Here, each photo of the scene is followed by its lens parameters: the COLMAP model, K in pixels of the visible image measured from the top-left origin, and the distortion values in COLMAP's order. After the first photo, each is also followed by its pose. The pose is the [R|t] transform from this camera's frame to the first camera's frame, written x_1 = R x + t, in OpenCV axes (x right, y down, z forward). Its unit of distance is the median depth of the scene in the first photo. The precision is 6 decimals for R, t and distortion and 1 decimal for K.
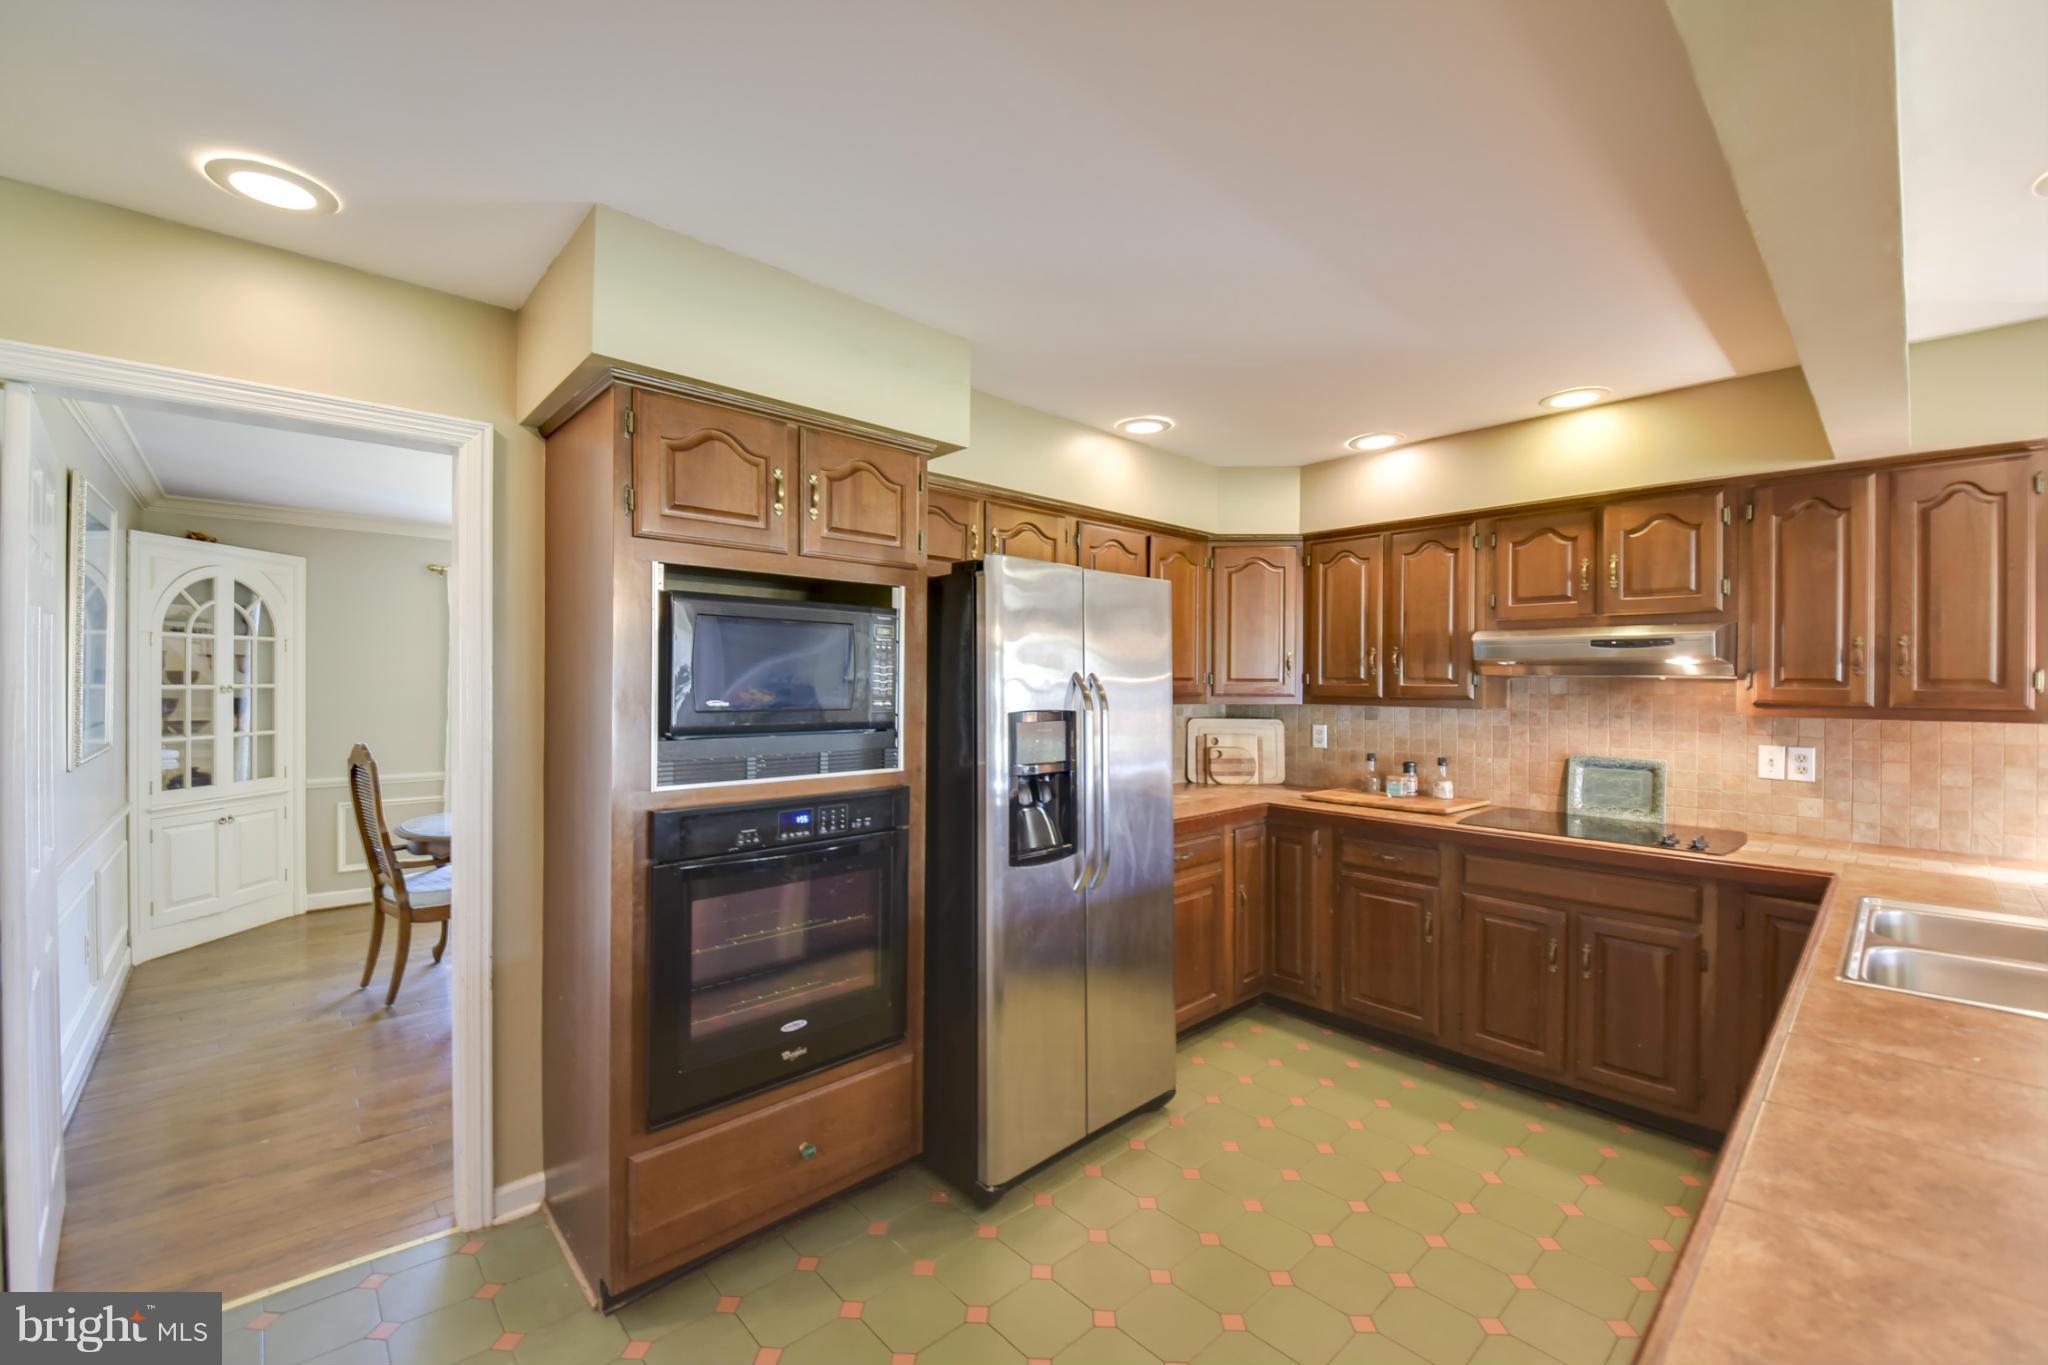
lens RADIAL K [[825.9, 0, 1024.0], [0, 825.9, 682.5], [0, 0, 1]] dist [-0.001395, -0.000286]
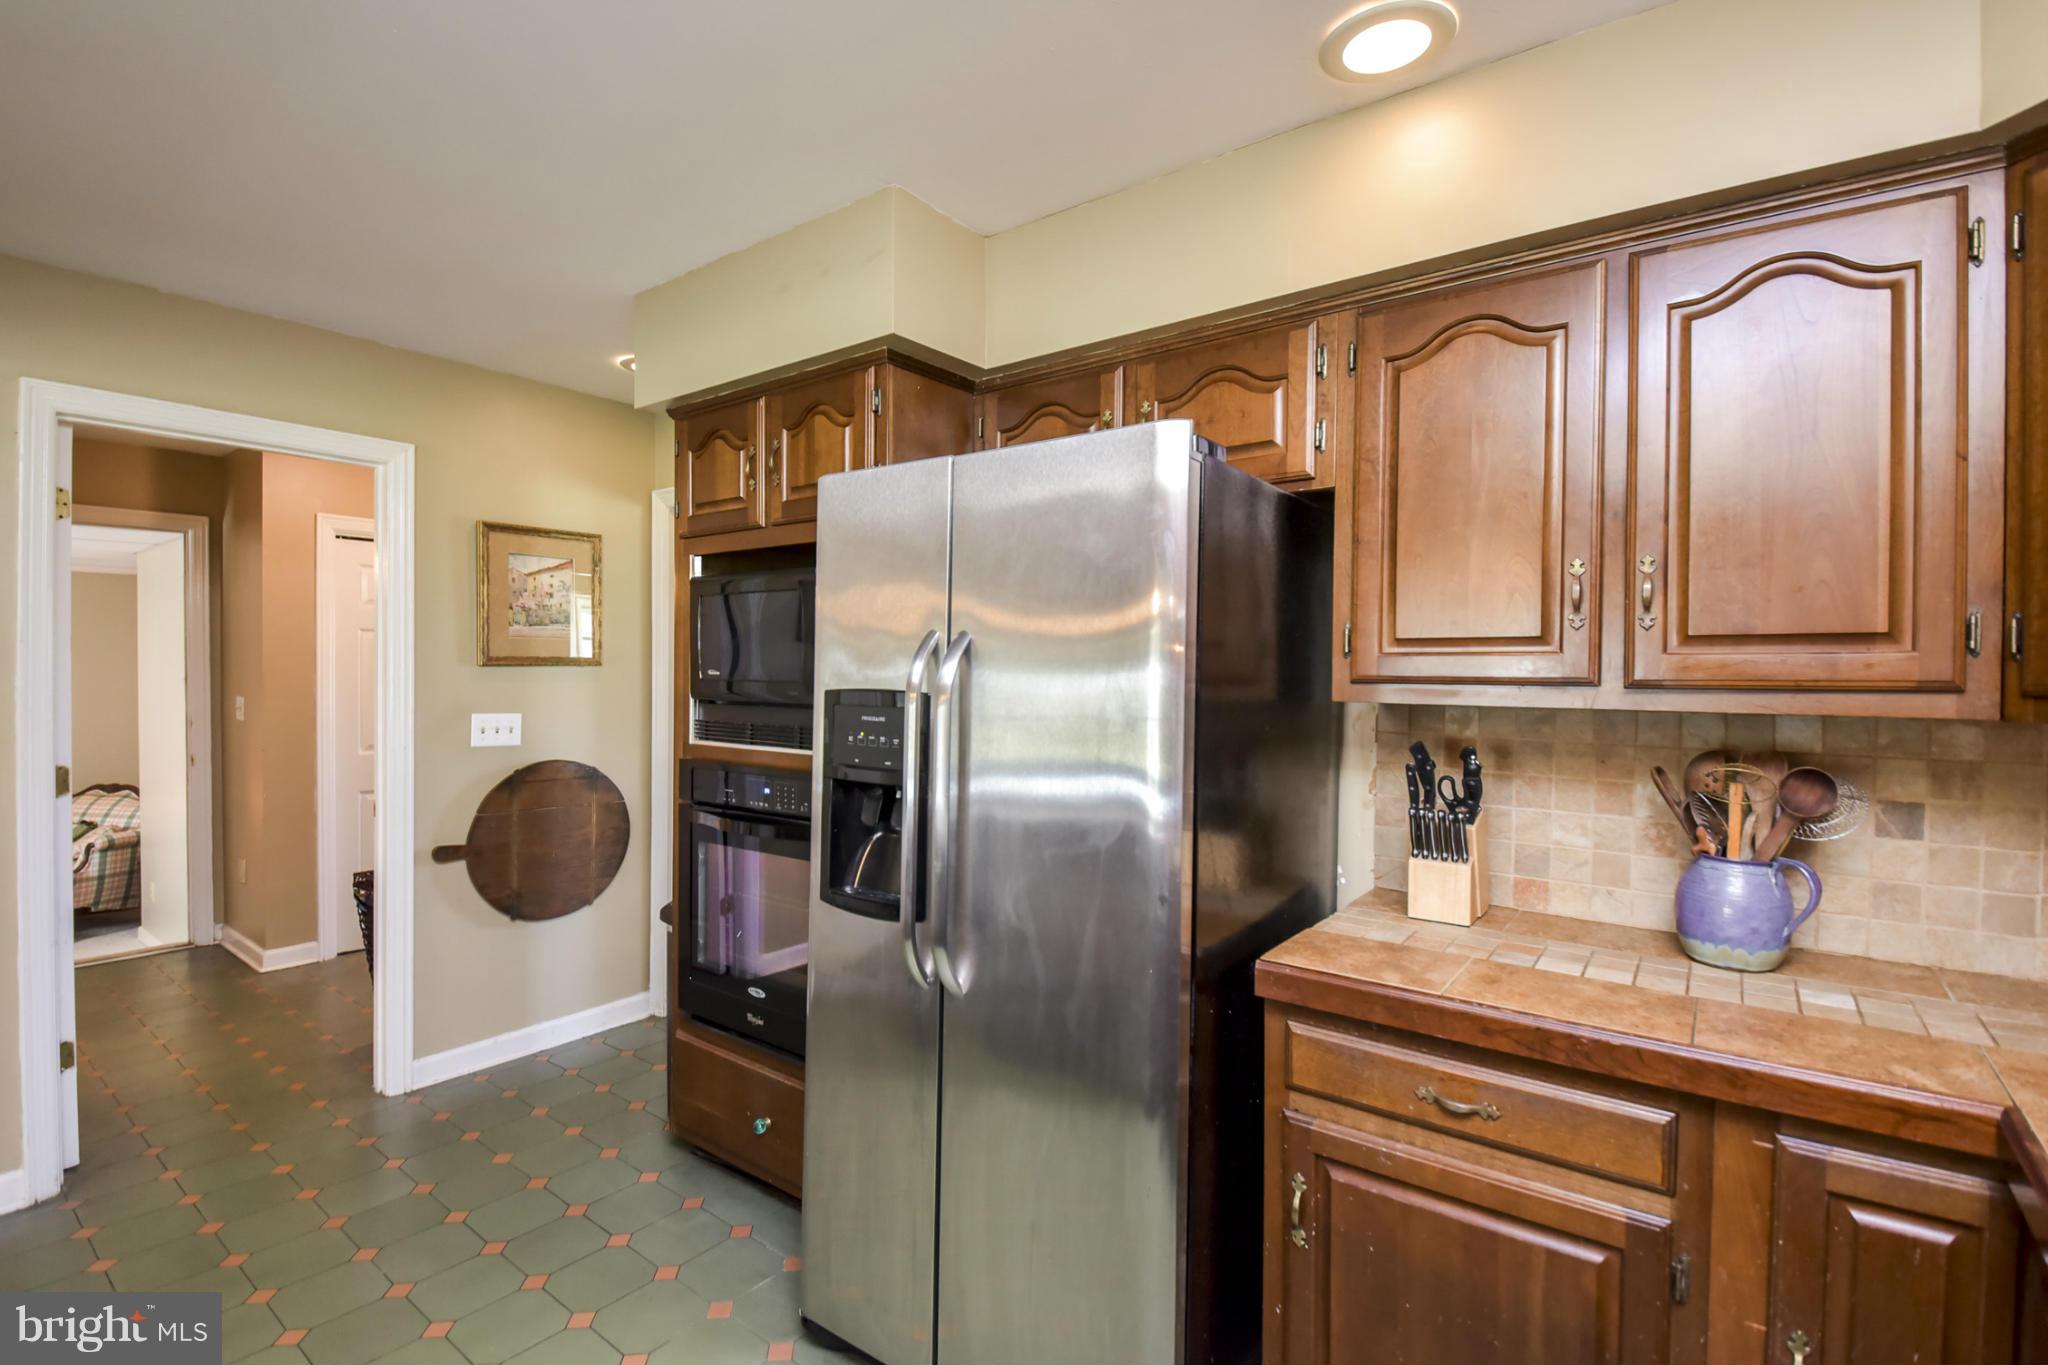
lens RADIAL K [[937.2, 0, 1024.0], [0, 937.2, 682.5], [0, 0, 1]] dist [0.003043, -0.013396]
pose [[0.162889, 0.000855, -0.986644, 0.899817], [-0.012762, 0.999918, -0.001240, 0.032853], [0.986562, 0.012794, 0.162886, 1.122815]]
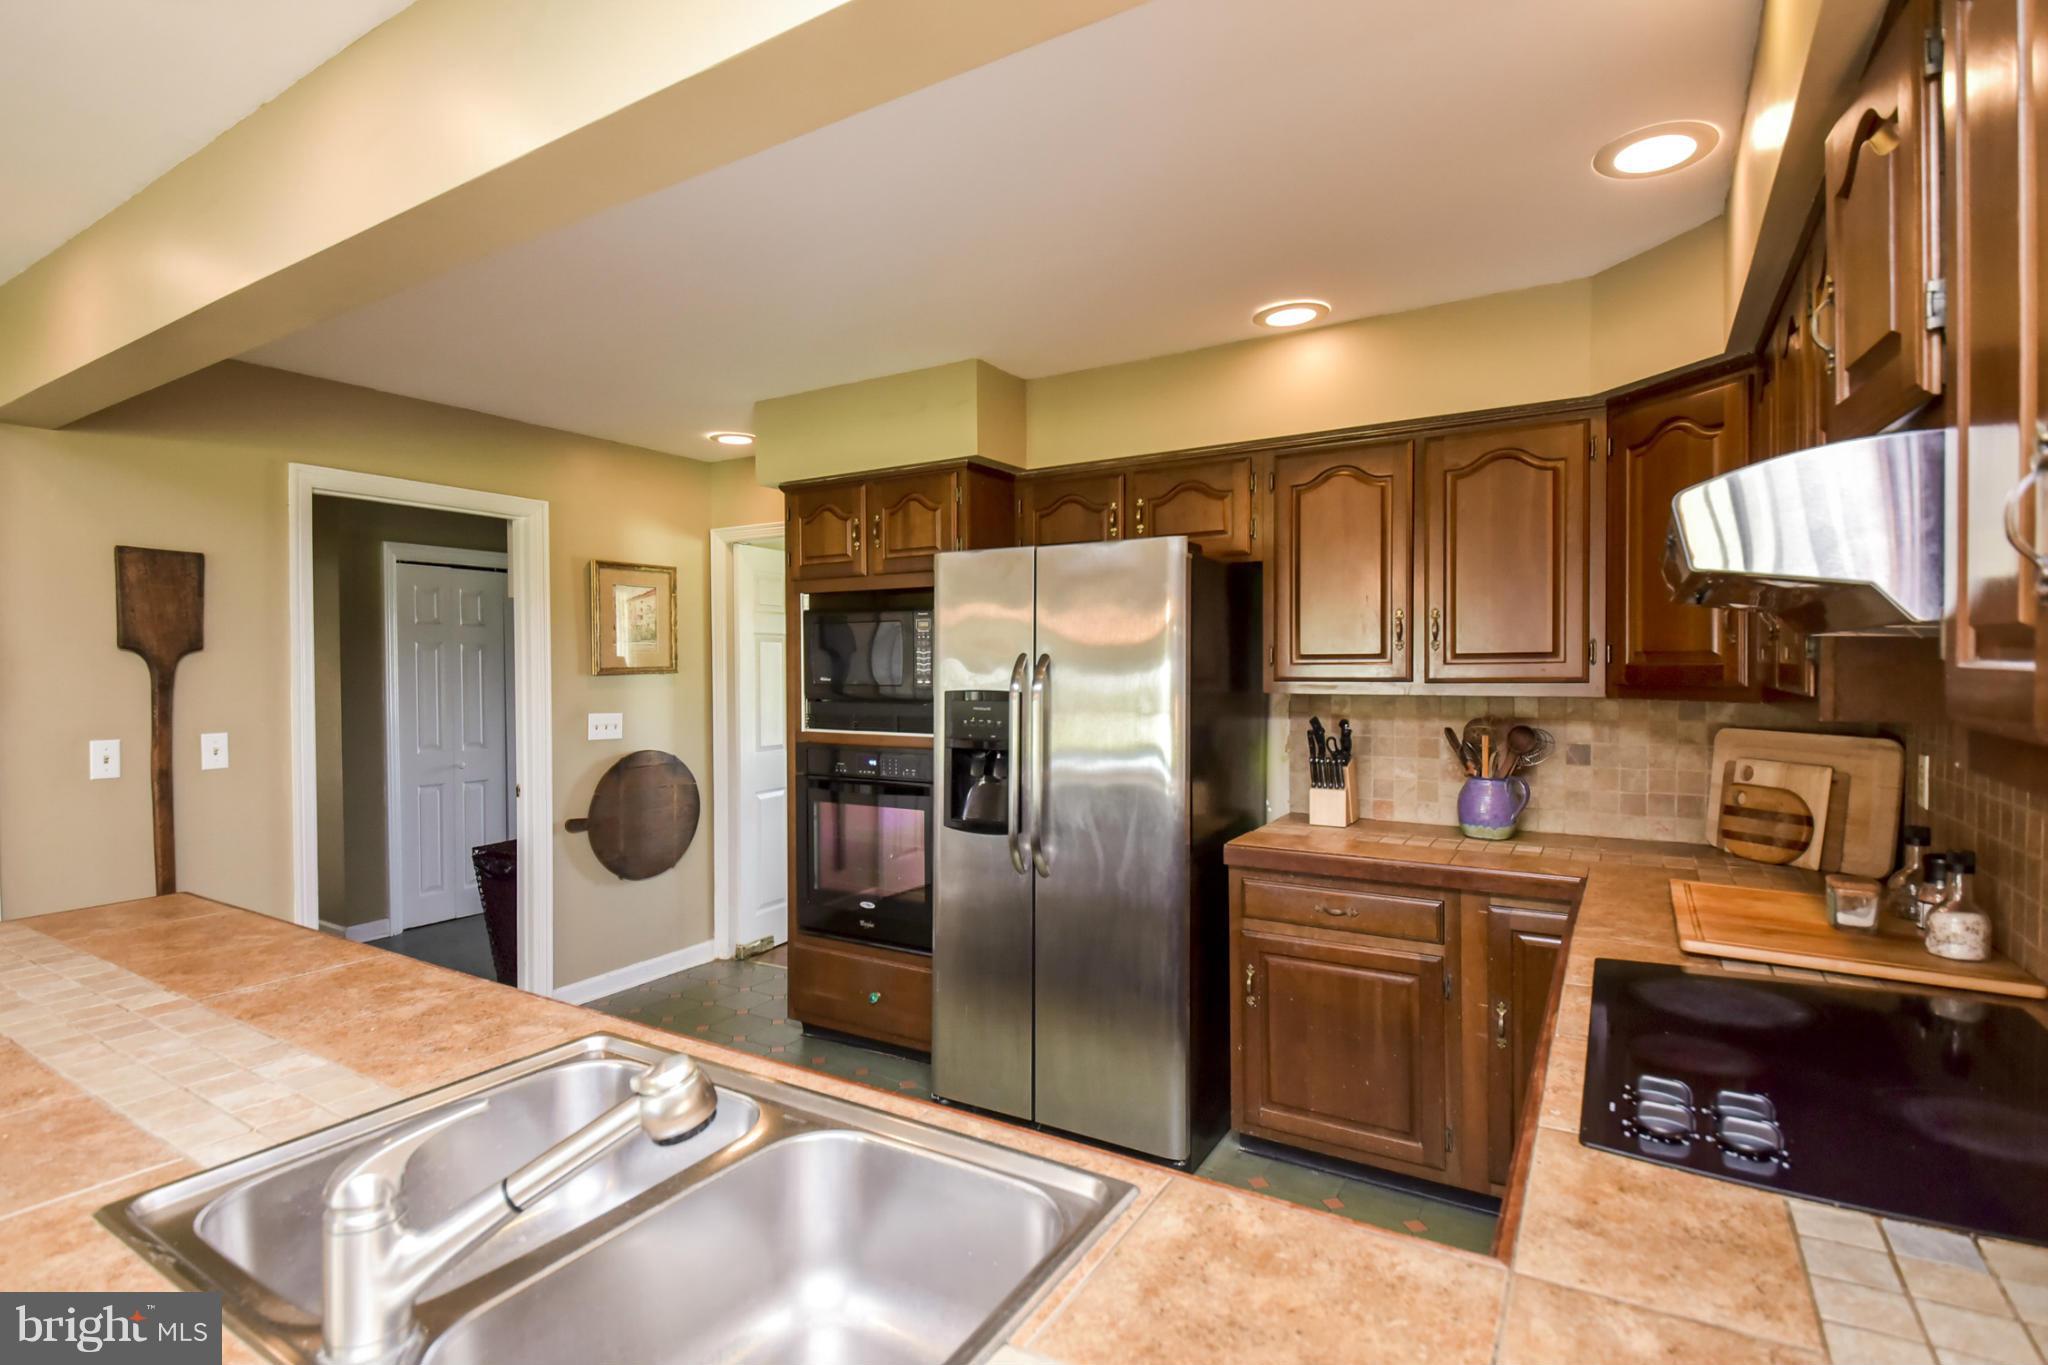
lens RADIAL K [[973.3, 0, 1024.0], [0, 973.3, 682.5], [0, 0, 1]] dist [0.010425, 0.000124]
pose [[0.258252, 0.004136, -0.966069, 1.410198], [0.002837, 0.999983, 0.005040, 0.021528], [0.966074, -0.004042, 0.258236, 0.821998]]
